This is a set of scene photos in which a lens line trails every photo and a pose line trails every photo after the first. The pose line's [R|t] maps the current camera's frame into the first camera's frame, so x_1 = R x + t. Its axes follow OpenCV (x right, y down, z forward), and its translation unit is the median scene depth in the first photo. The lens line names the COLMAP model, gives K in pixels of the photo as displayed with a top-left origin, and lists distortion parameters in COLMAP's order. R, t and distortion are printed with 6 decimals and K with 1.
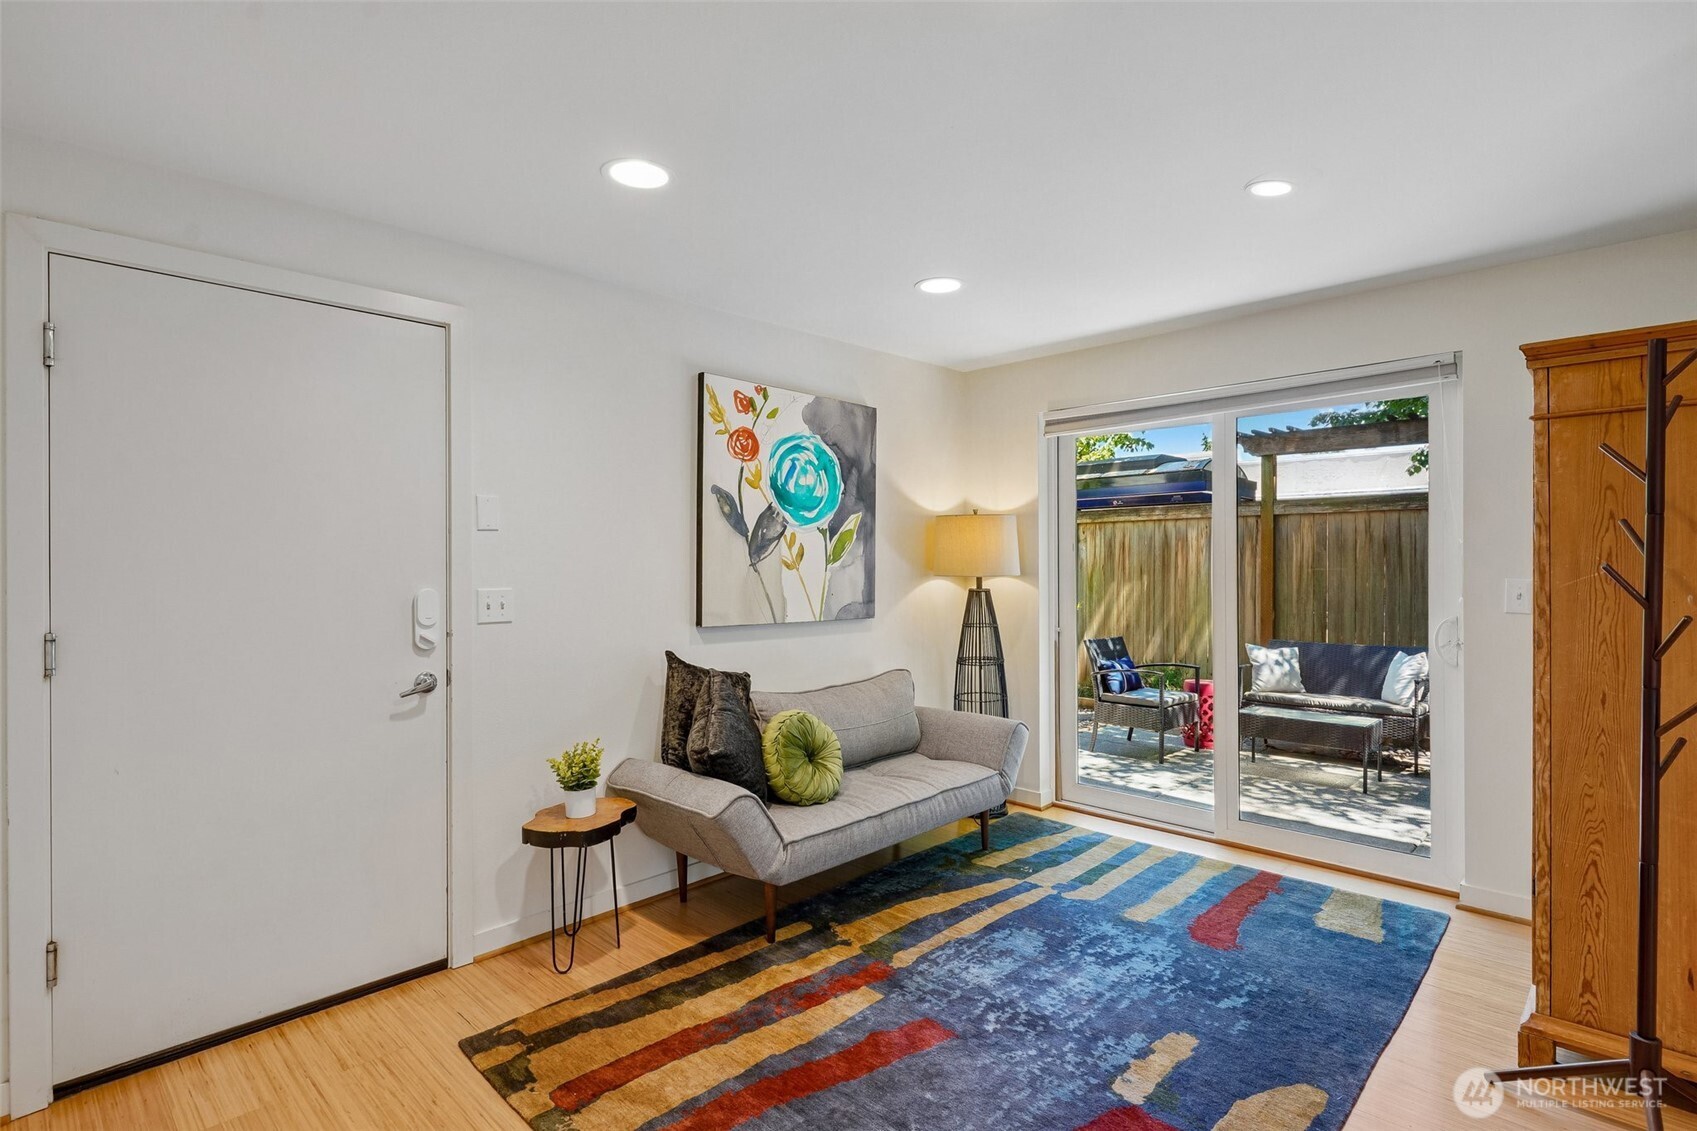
lens RADIAL K [[843.0, 0, 836.4], [0, 843.0, 566.0], [0, 0, 1]] dist [0.004555, -0.001493]
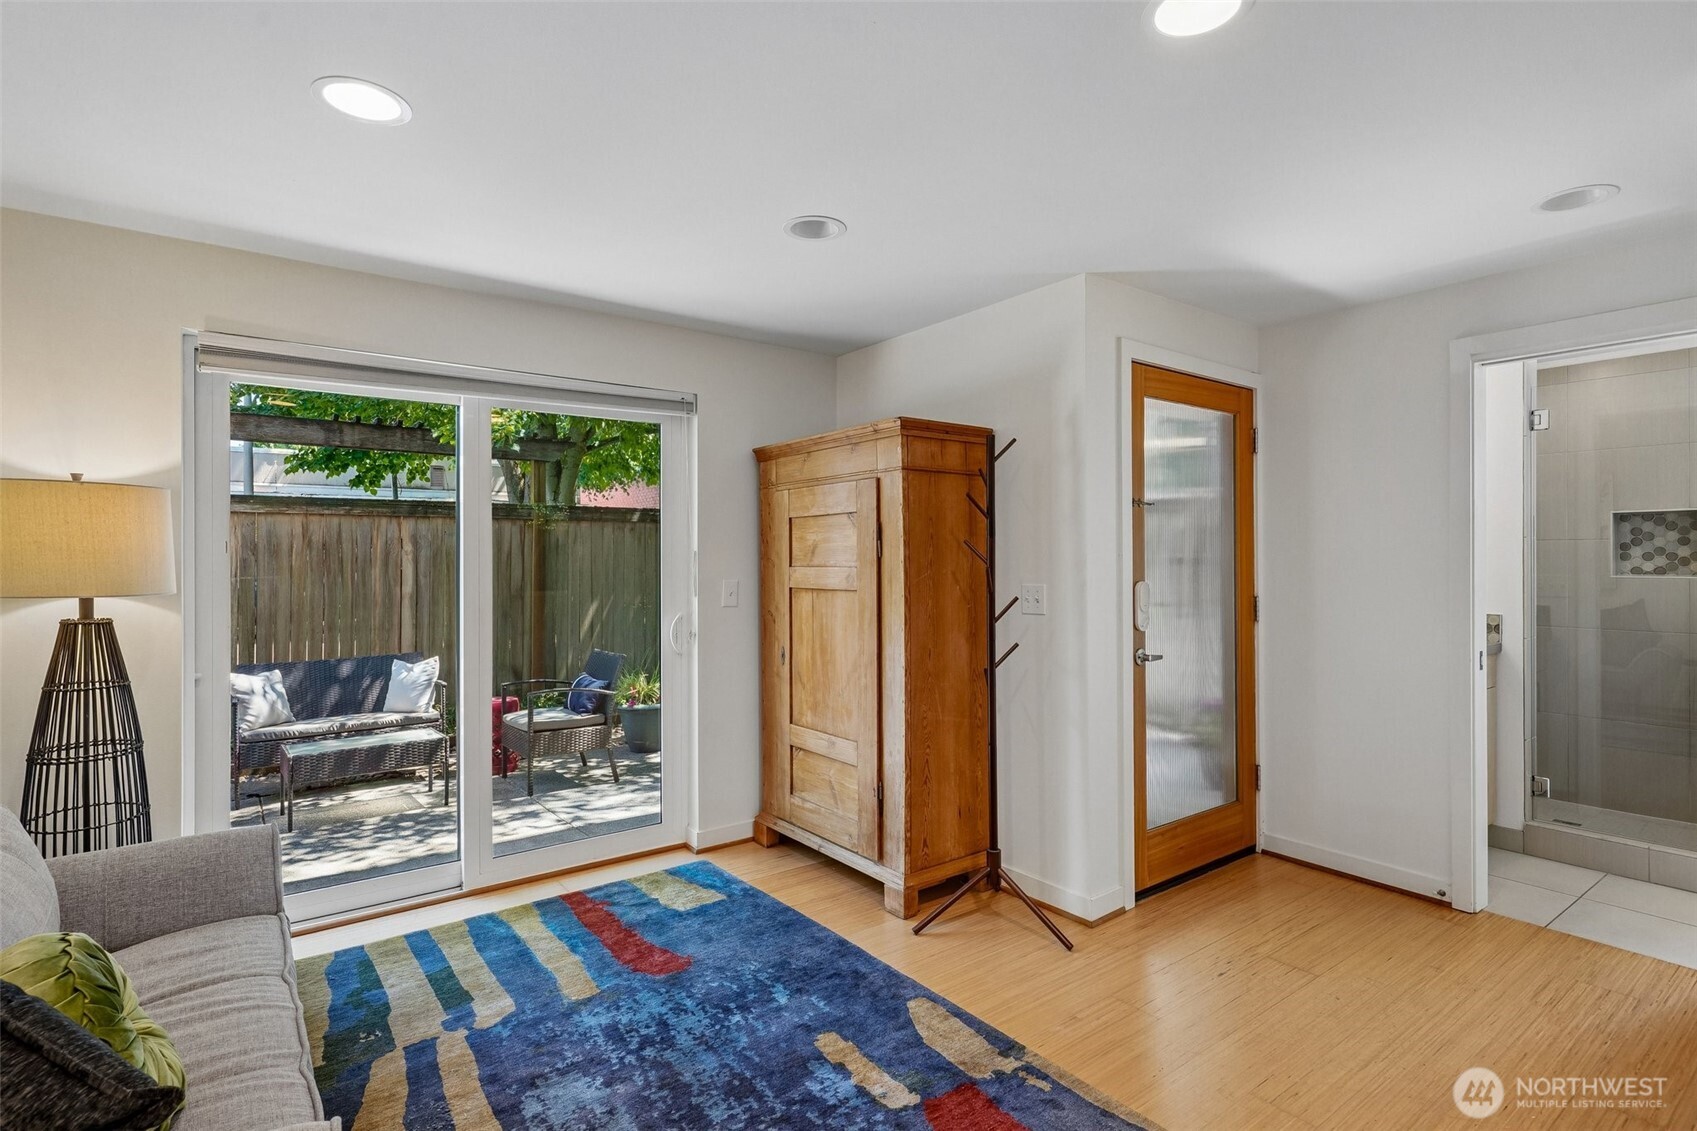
lens RADIAL K [[843.0, 0, 857.4], [0, 843.0, 558.9], [0, 0, 1]] dist [0.004555, -0.001493]
pose [[0.133000, 0.008633, 0.991078, -0.399120], [0.008714, 0.999913, -0.009880, -0.002462], [-0.991078, 0.009950, 0.132914, 0.559303]]
